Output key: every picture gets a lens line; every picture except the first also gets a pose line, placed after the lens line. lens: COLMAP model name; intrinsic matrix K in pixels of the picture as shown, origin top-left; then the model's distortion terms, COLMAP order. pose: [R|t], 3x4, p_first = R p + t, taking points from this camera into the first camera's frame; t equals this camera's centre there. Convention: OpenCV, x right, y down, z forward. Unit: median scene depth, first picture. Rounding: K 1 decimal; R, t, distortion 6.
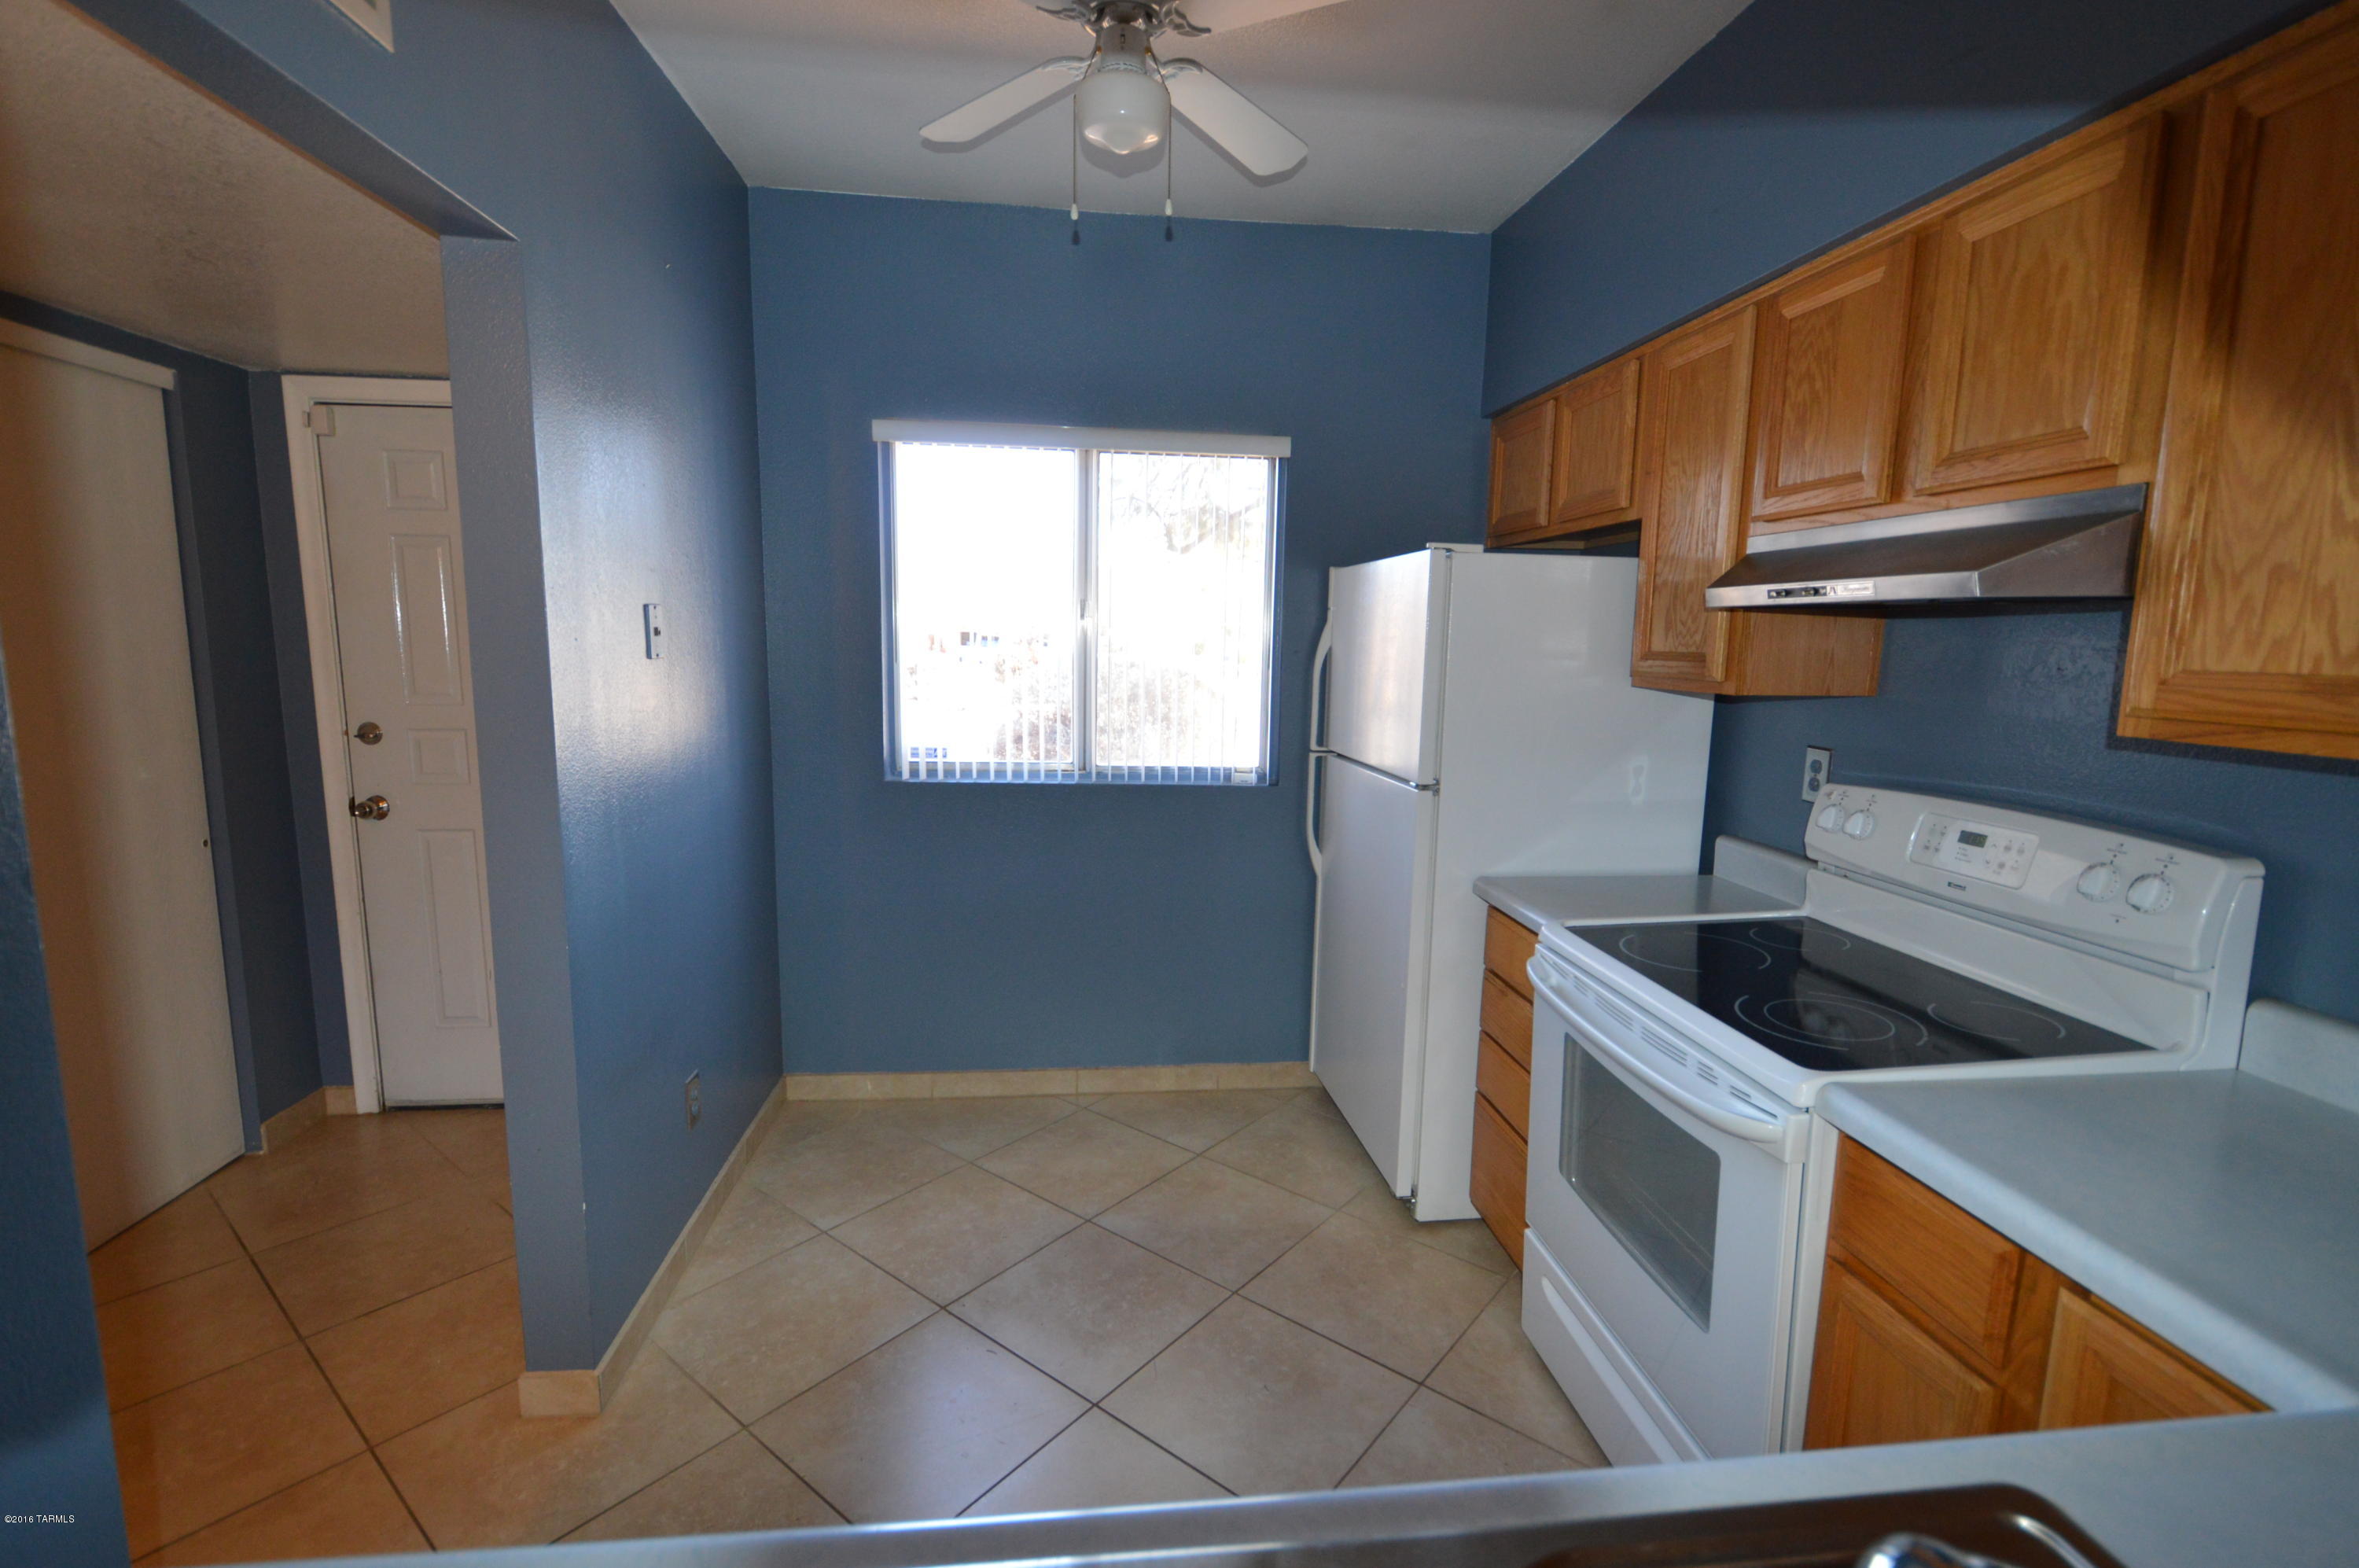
lens RADIAL K [[1066.0, 0, 1176.0], [0, 1066.0, 780.4], [0, 0, 1]] dist [0.011484, -0.004878]
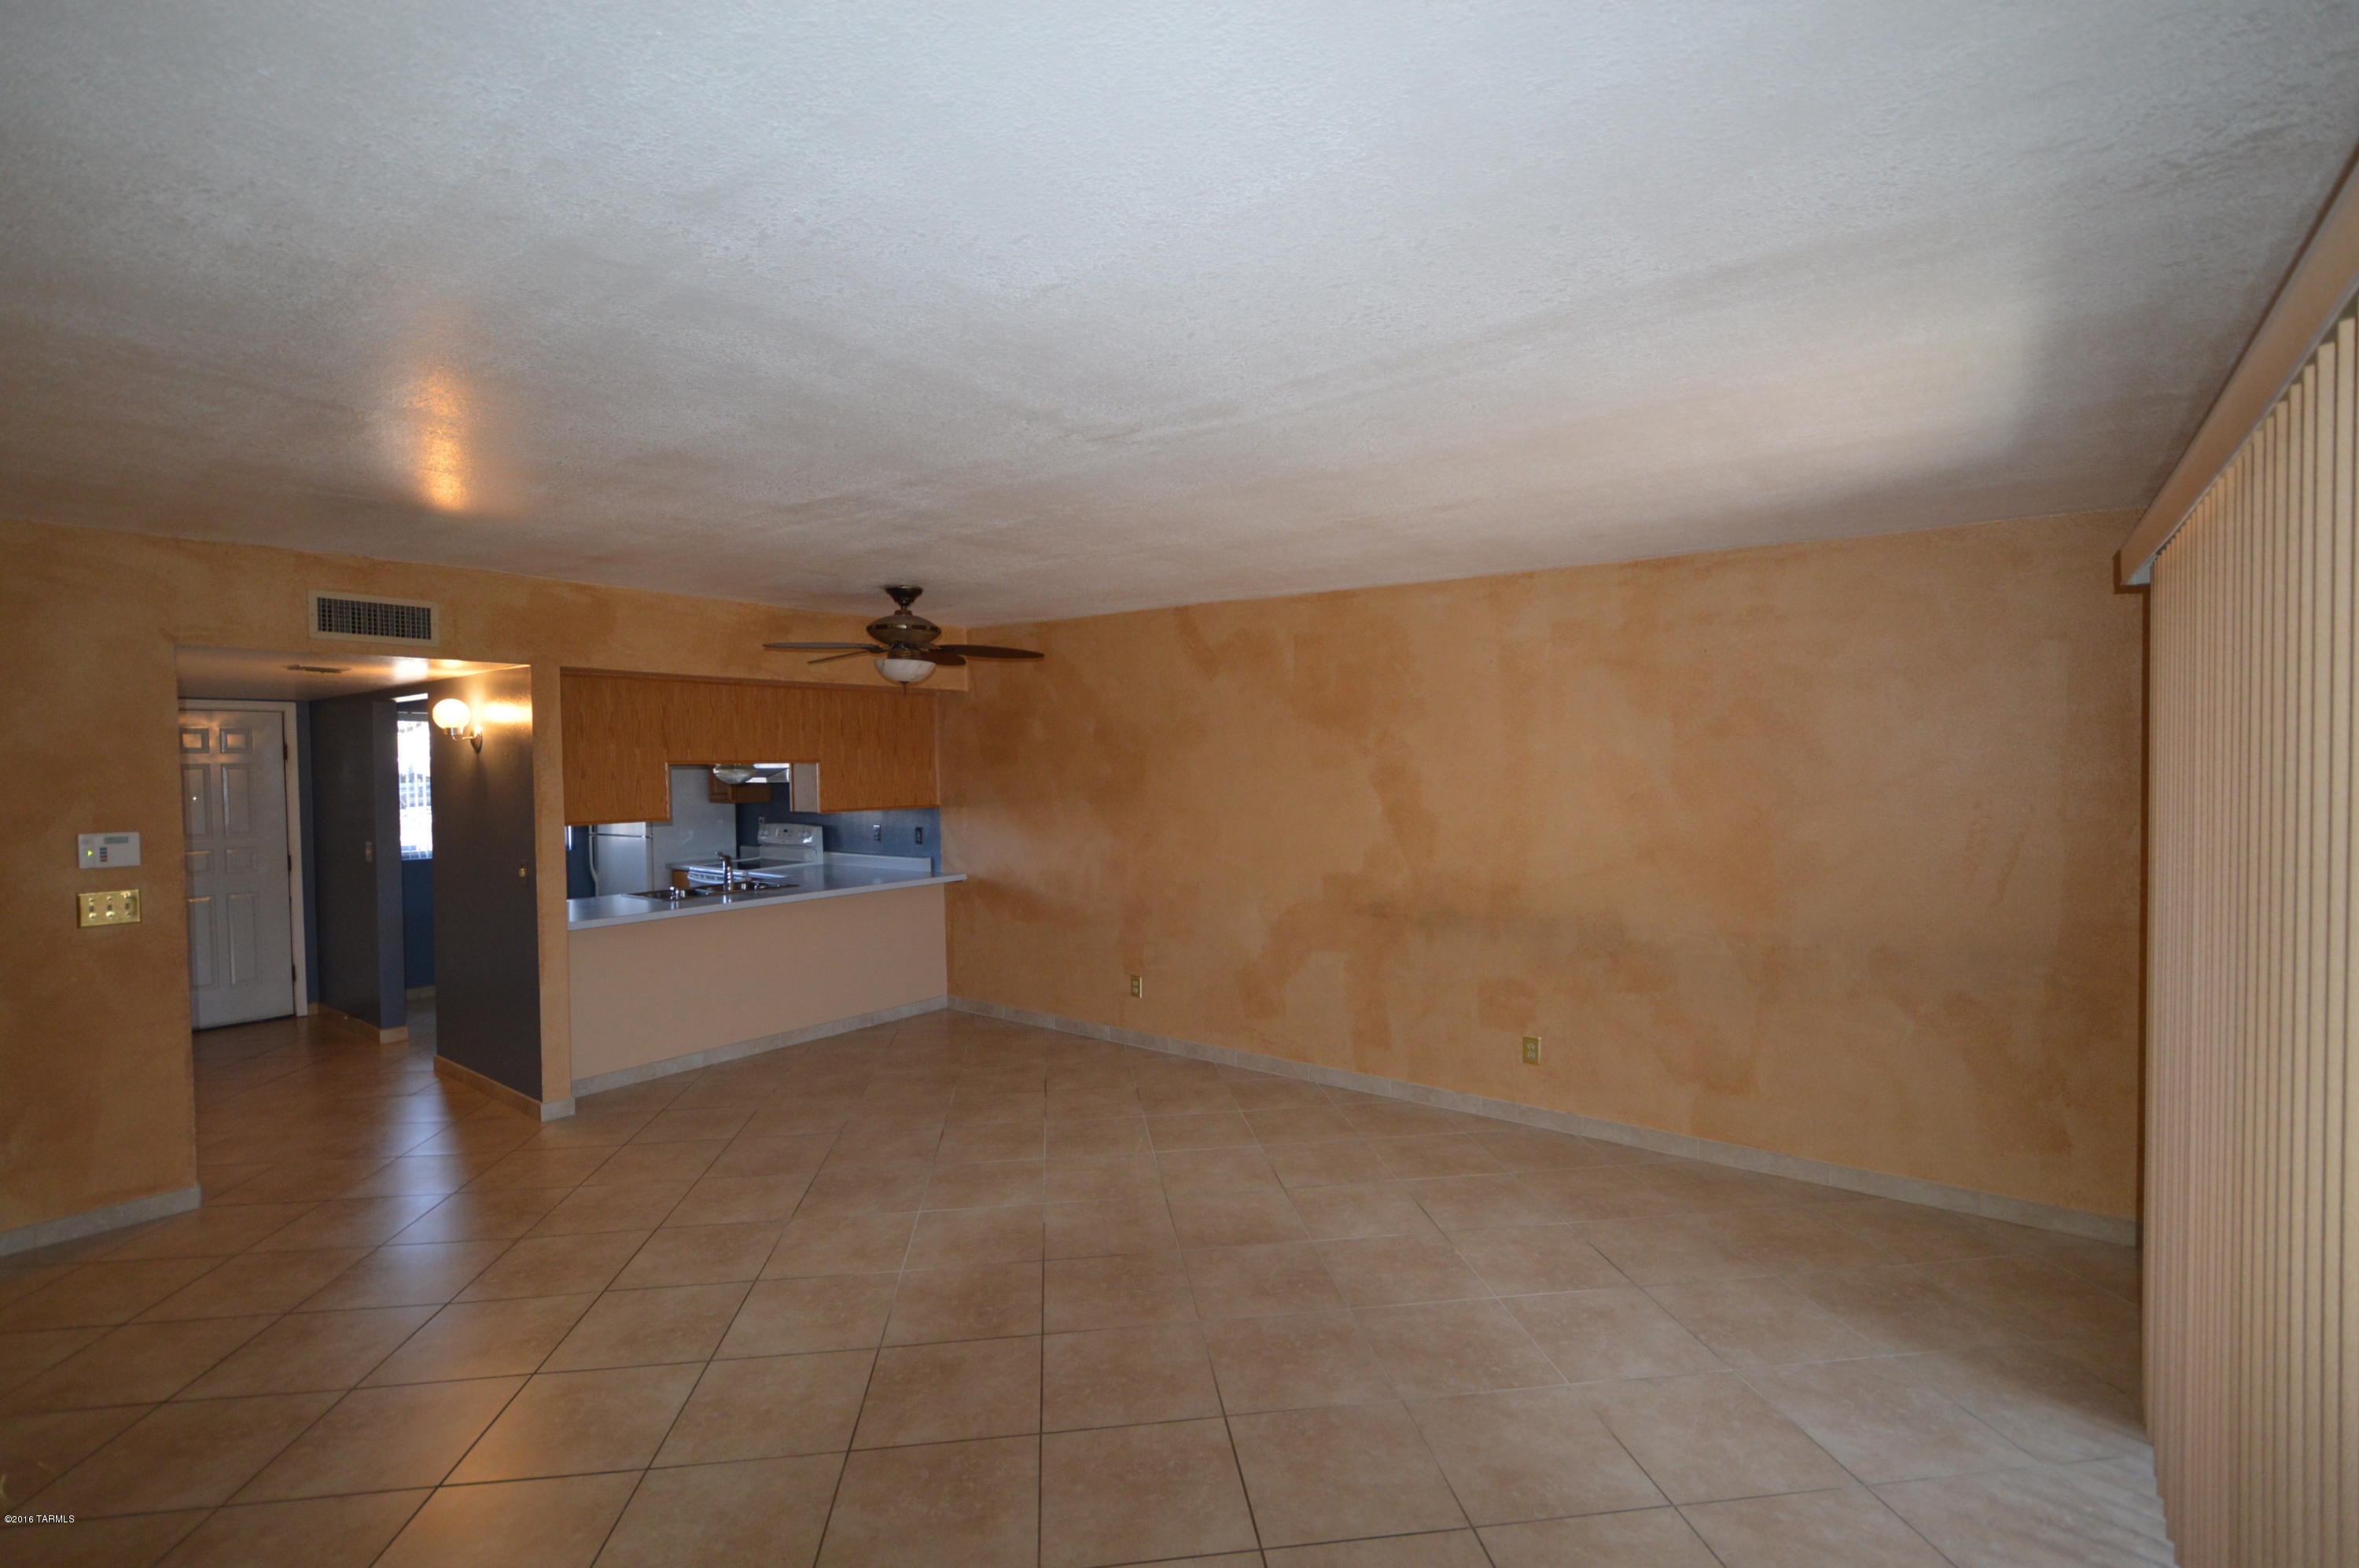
lens RADIAL K [[1066.0, 0, 1176.5], [0, 1066.0, 773.6], [0, 0, 1]] dist [0.011484, -0.004878]
pose [[0.695125, -0.036298, 0.717972, -0.941587], [0.121584, 0.990273, -0.067651, 0.224041], [-0.708533, 0.134320, 0.692776, -2.325352]]
